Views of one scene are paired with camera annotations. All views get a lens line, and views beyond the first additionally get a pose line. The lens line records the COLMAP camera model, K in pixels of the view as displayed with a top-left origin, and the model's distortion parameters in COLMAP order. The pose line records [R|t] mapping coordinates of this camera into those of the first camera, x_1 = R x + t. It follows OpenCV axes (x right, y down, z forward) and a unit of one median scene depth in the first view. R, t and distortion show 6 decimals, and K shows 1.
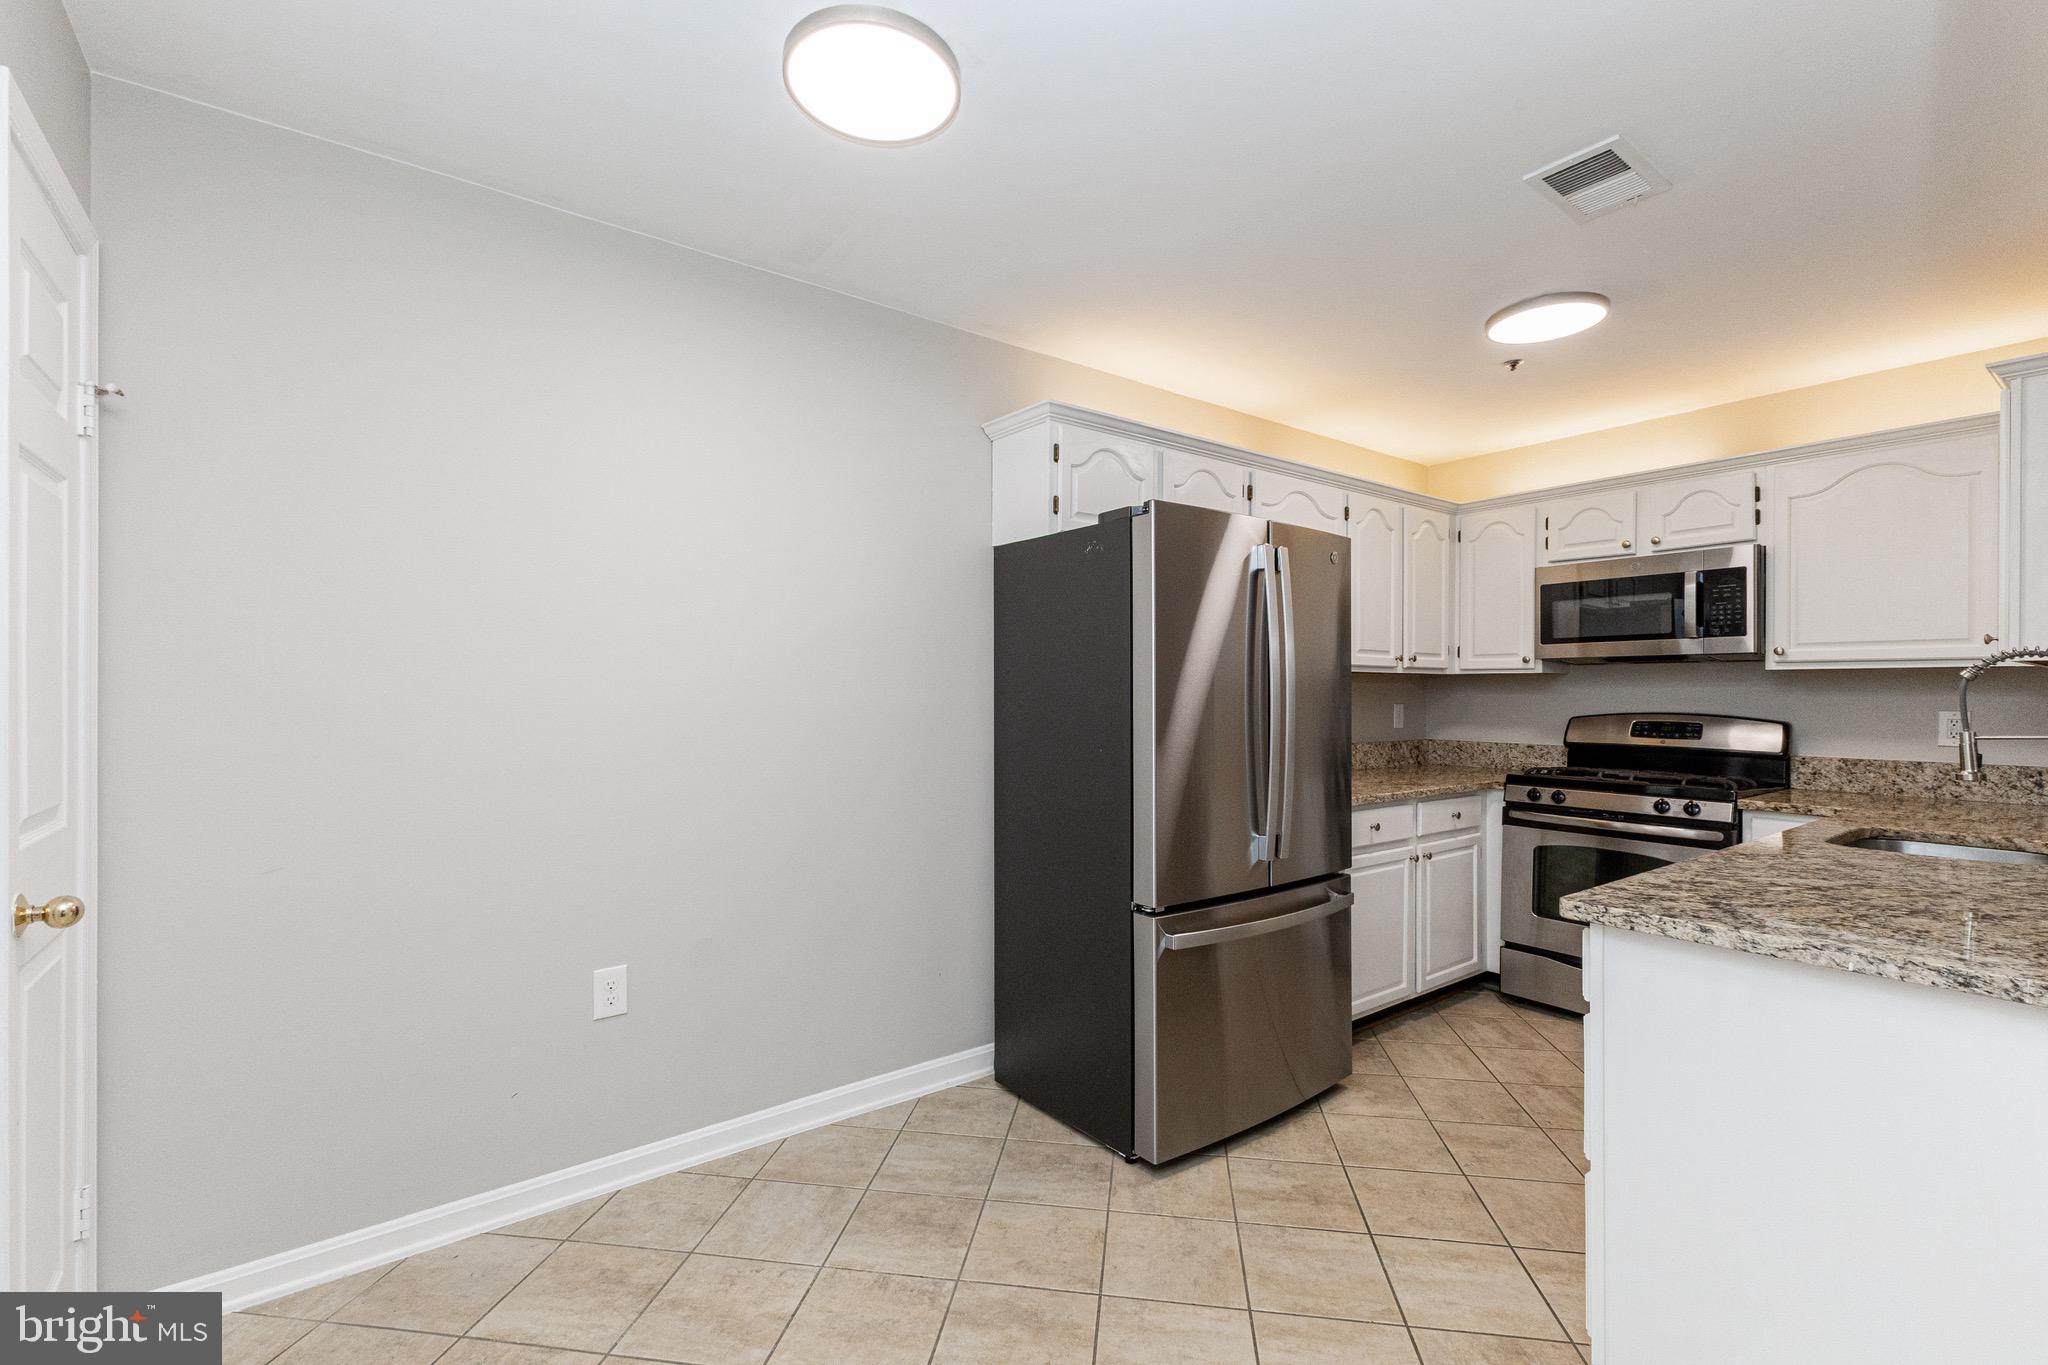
lens RADIAL K [[902.0, 0, 1062.6], [0, 902.0, 688.3], [0, 0, 1]] dist [0.011849, -0.000532]
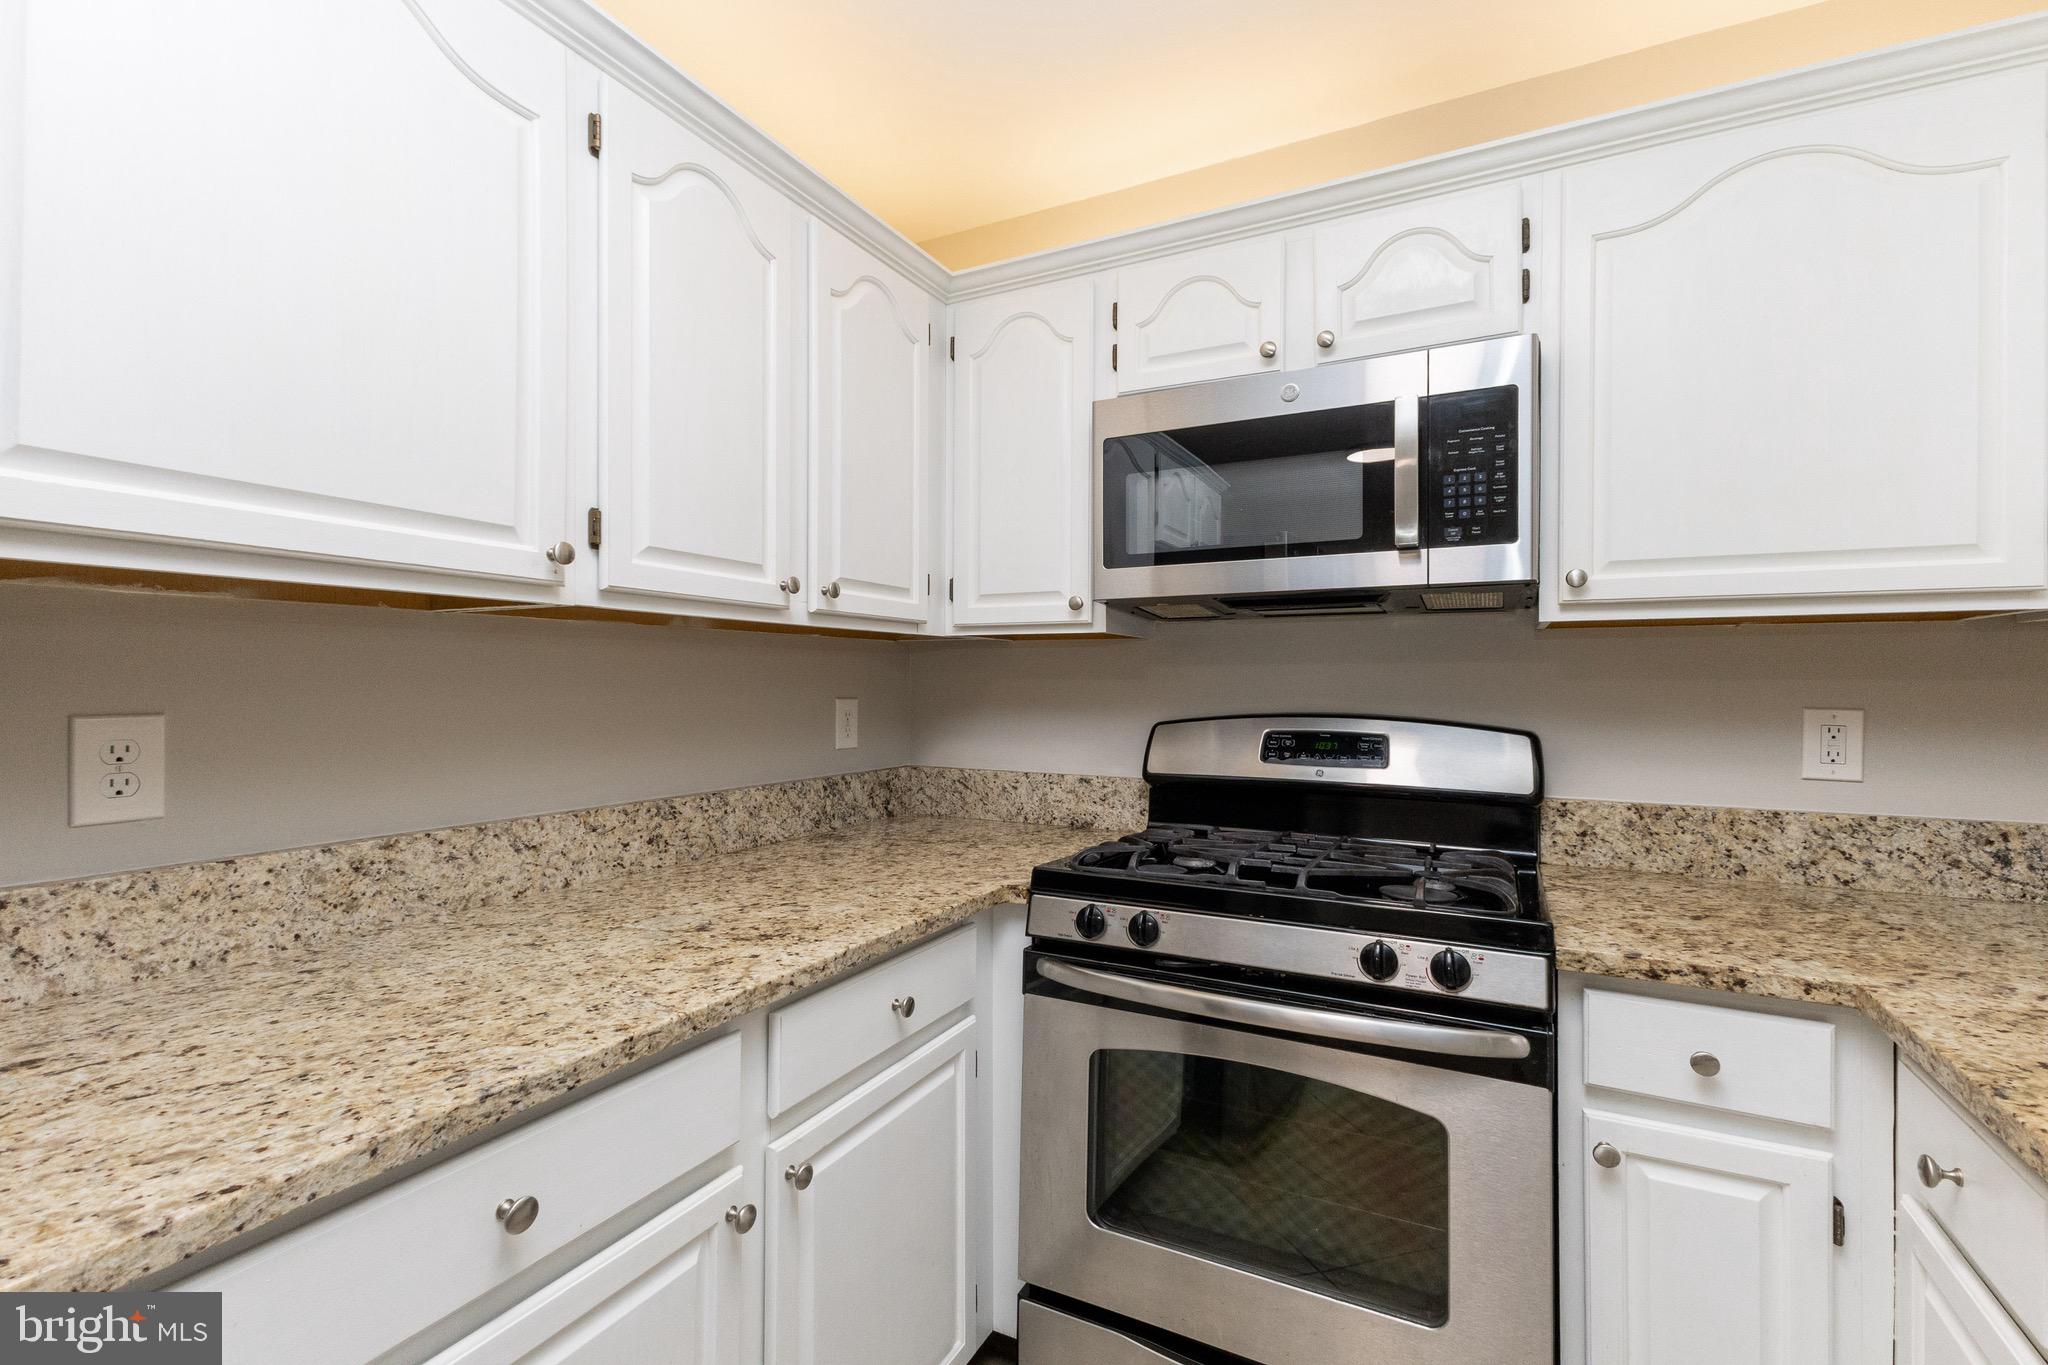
lens RADIAL K [[902.0, 0, 1021.1], [0, 902.0, 680.5], [0, 0, 1]] dist [0.011849, -0.000532]
pose [[0.919456, 0.000047, 0.393193, 0.338043], [-0.001068, 0.999997, 0.002379, 0.007886], [-0.393192, -0.002607, 0.919453, 0.649924]]
